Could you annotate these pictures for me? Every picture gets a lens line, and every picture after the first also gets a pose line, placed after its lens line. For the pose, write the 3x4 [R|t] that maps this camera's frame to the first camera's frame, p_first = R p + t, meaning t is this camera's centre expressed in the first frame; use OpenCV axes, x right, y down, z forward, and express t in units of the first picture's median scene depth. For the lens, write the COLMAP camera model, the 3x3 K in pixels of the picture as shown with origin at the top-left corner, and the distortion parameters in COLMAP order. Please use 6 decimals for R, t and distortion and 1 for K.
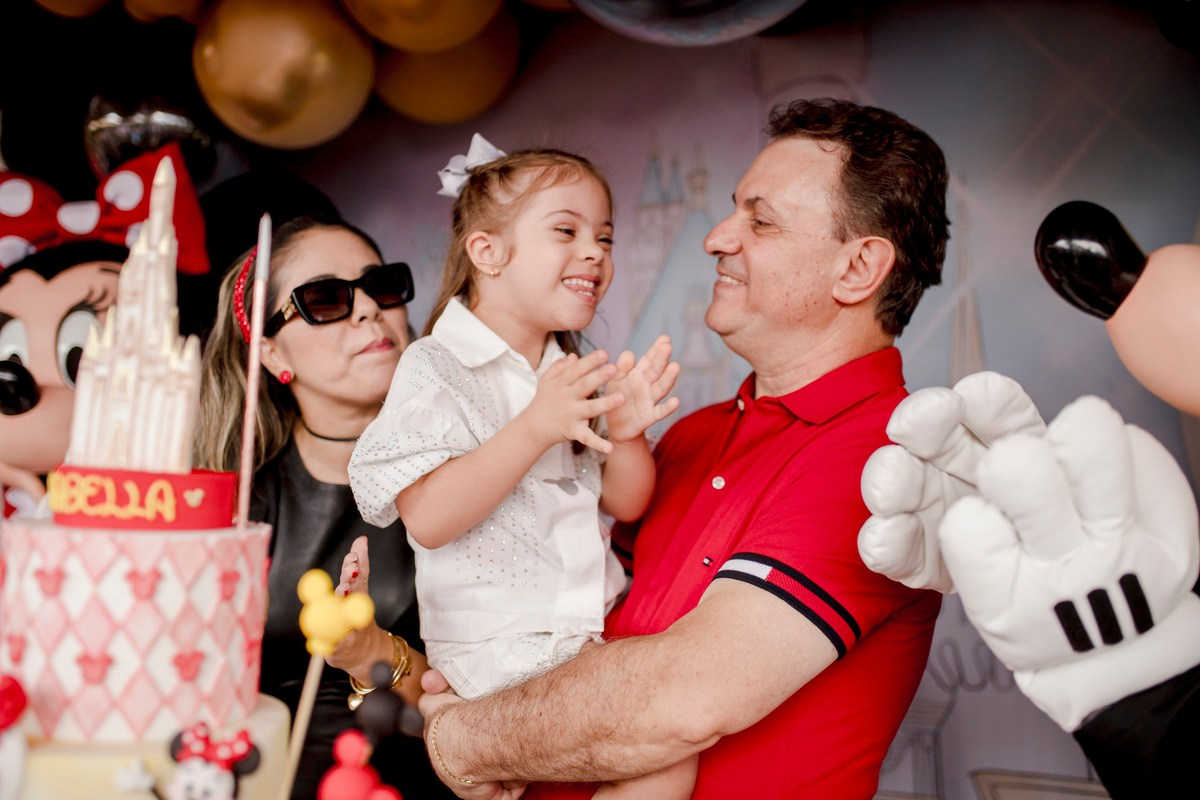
lens RADIAL K [[1166.3, 0, 600.0], [0, 1166.3, 400.0], [0, 0, 1]] dist [-0.061375, 0.100639]
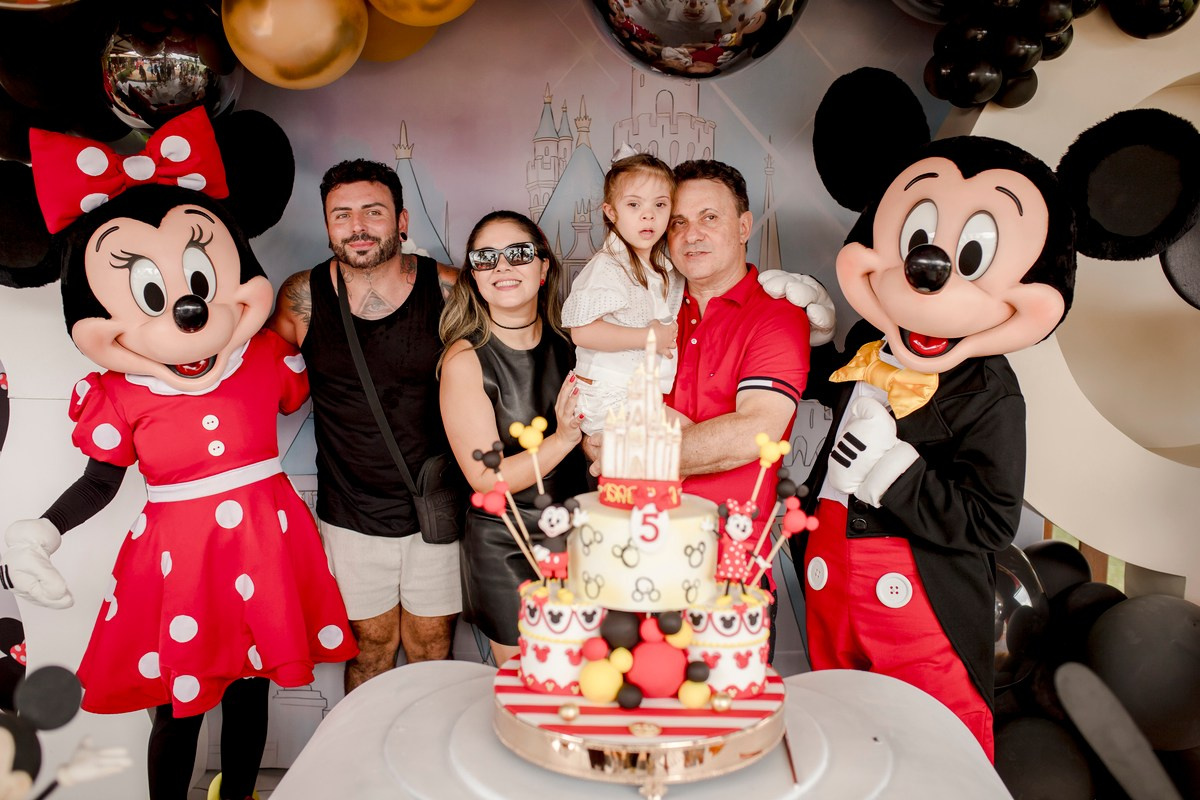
lens RADIAL K [[1166.3, 0, 600.0], [0, 1166.3, 400.0], [0, 0, 1]] dist [-0.061375, 0.100639]
pose [[0.917737, -0.057438, 0.393014, -1.357887], [-0.009357, 0.986087, 0.165965, -0.280637], [-0.397079, -0.155990, 0.904431, -0.904858]]
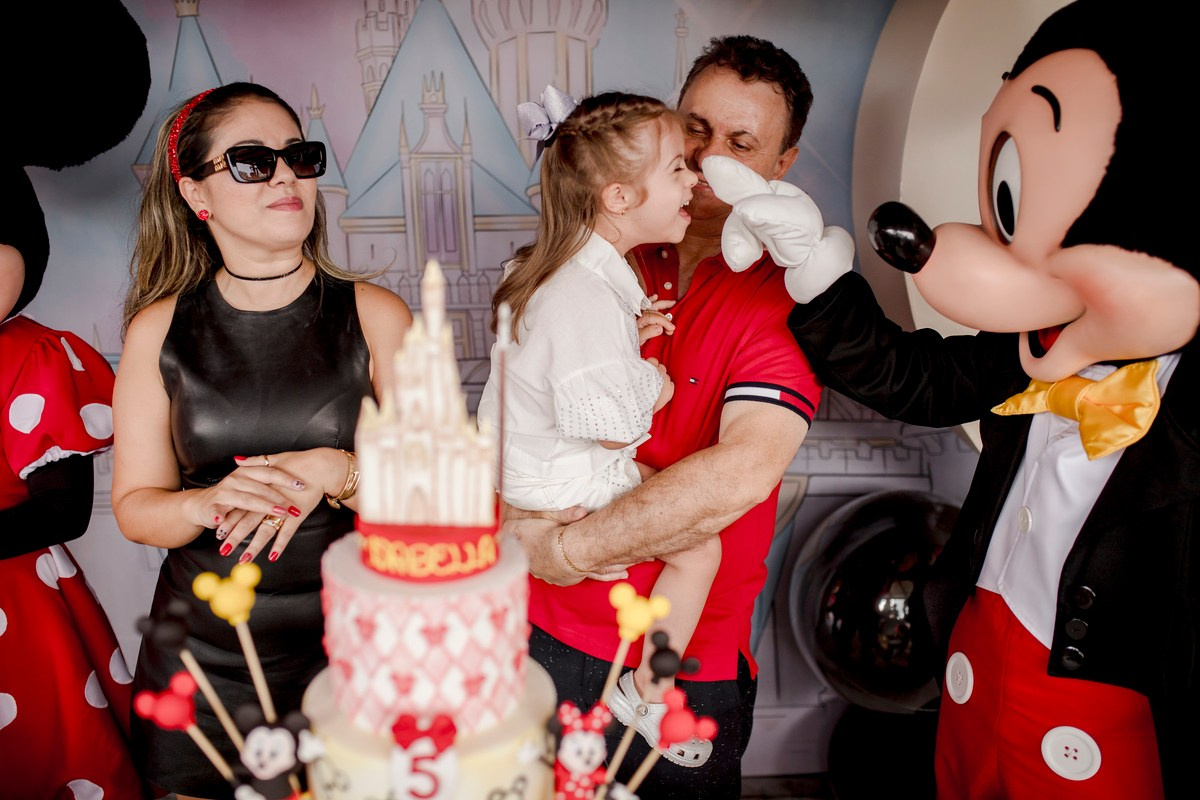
lens RADIAL K [[1166.3, 0, 600.0], [0, 1166.3, 400.0], [0, 0, 1]] dist [-0.061375, 0.100639]
pose [[0.897040, -0.138206, 0.419784, -0.762917], [-0.005941, 0.945989, 0.324146, -0.472727], [-0.441910, -0.293266, 0.847768, -0.087330]]
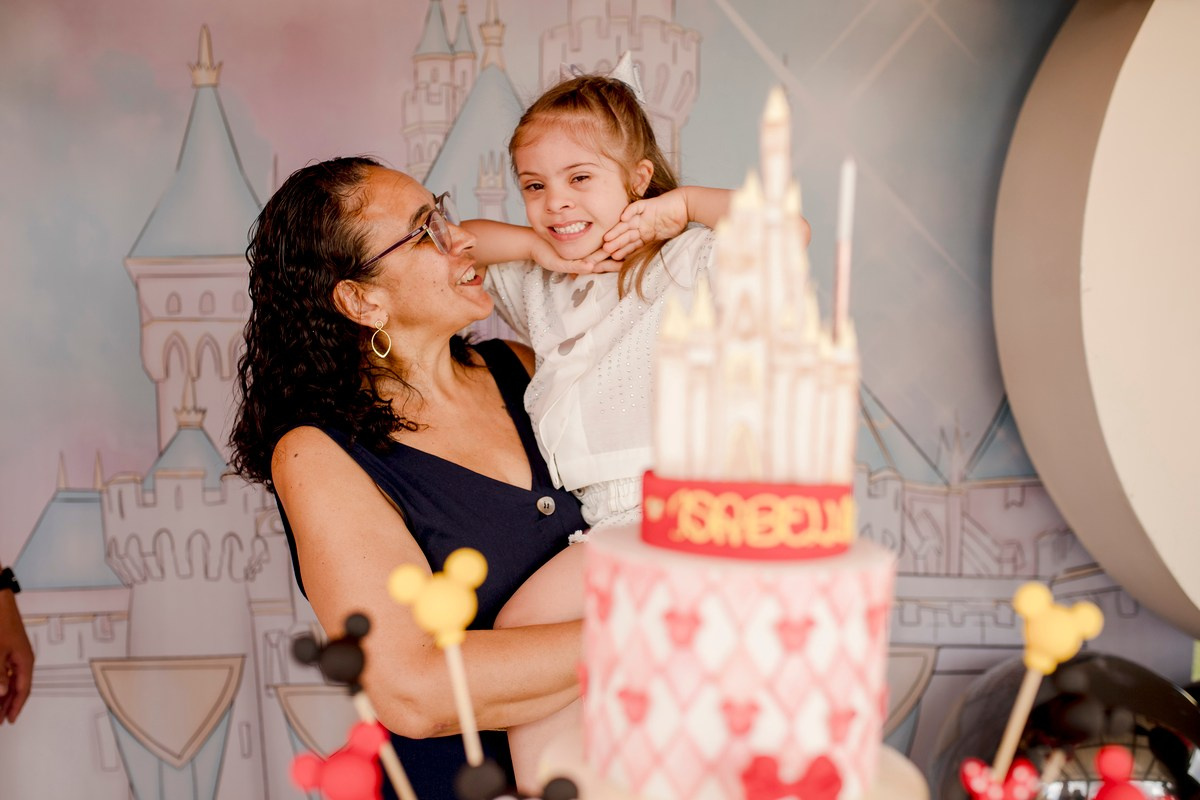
lens RADIAL K [[1291.3, 0, 559.4], [0, 1291.3, 420.5], [0, 0, 1]] dist [-0.057322, 0.035393]
pose [[0.888524, -0.052107, 0.455861, -0.964201], [-0.014290, 0.989906, 0.141004, -0.109913], [-0.458607, -0.131799, 0.878811, 0.278101]]
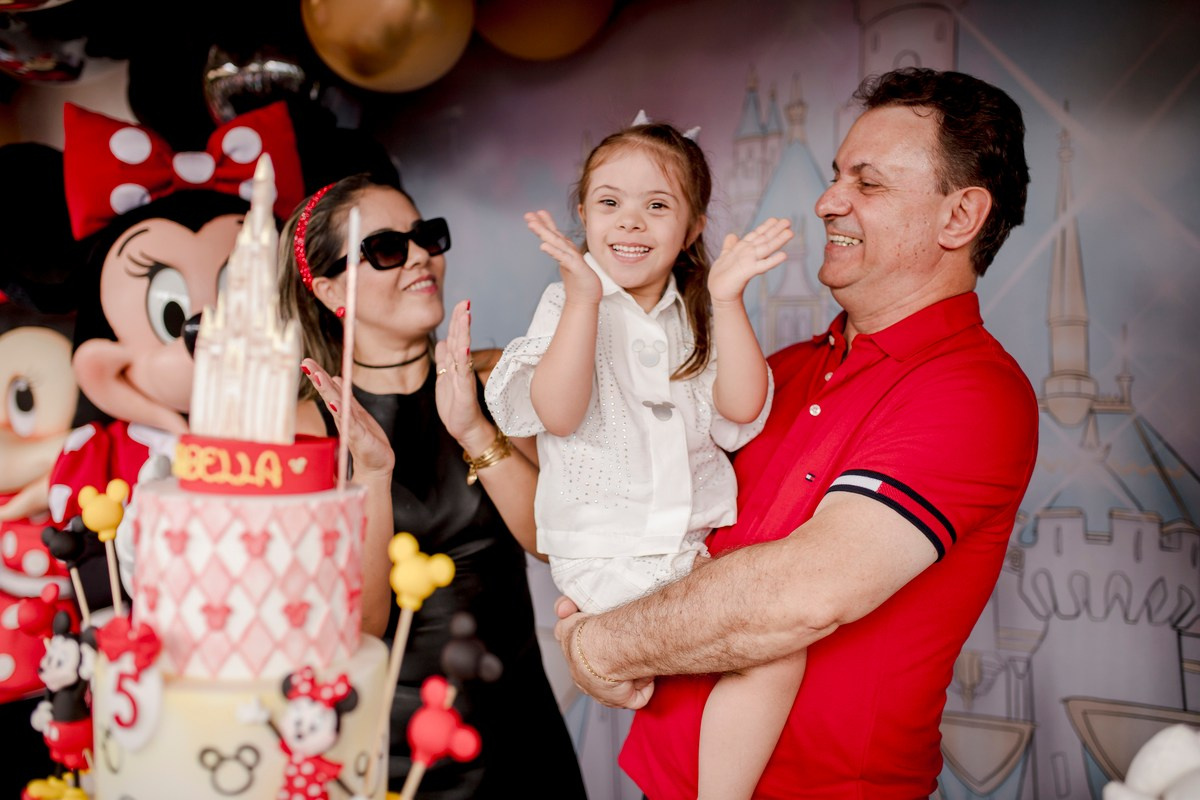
lens RADIAL K [[1166.3, 0, 600.0], [0, 1166.3, 400.0], [0, 0, 1]] dist [-0.061375, 0.100639]
pose [[0.994651, -0.002869, -0.103255, 0.055754], [0.010918, 0.996935, 0.077469, -0.062233], [0.102717, -0.078182, 0.991633, -0.077336]]
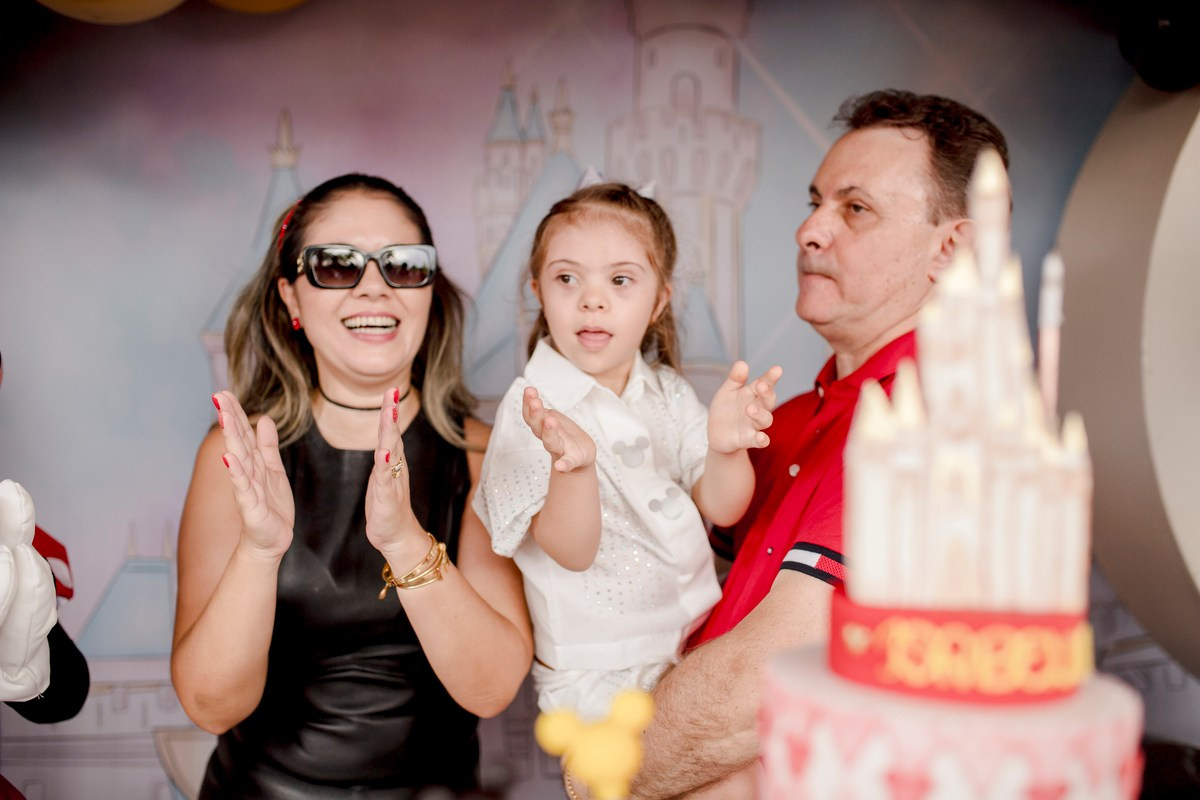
lens RADIAL K [[1166.3, 0, 600.0], [0, 1166.3, 400.0], [0, 0, 1]] dist [-0.061375, 0.100639]
pose [[0.881041, -0.013380, 0.472851, -0.953571], [-0.023792, 0.997081, 0.072546, -0.110584], [-0.472441, -0.075166, 0.878151, 0.514670]]
